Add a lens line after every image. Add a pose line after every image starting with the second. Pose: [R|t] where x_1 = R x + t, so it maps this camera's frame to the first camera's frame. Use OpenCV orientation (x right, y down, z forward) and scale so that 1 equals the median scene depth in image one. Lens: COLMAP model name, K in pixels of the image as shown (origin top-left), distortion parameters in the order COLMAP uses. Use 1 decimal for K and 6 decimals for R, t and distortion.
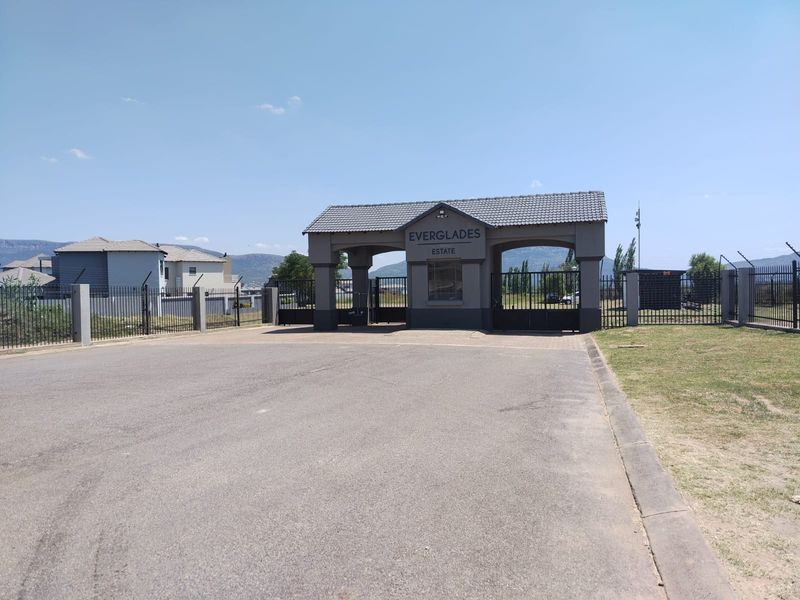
lens RADIAL K [[321.9, 0, 400.0], [0, 321.9, 300.0], [0, 0, 1]] dist [0.023941, -0.000050]
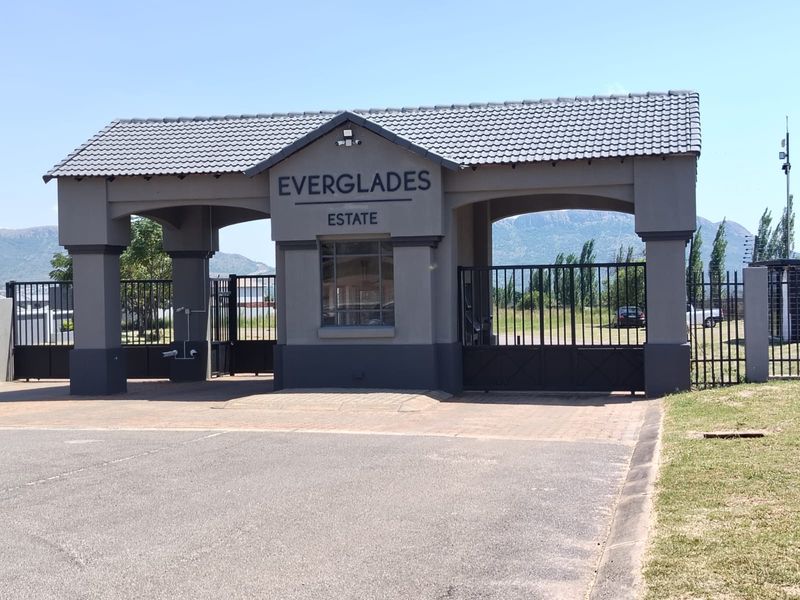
lens RADIAL K [[616.9, 0, 401.4], [0, 616.9, 305.0], [0, 0, 1]] dist [0.040885, -0.001416]
pose [[0.999528, -0.002481, 0.030613, 0.174641], [0.003045, 0.999826, -0.018403, -0.012937], [-0.030562, 0.018487, 0.999362, 0.125090]]
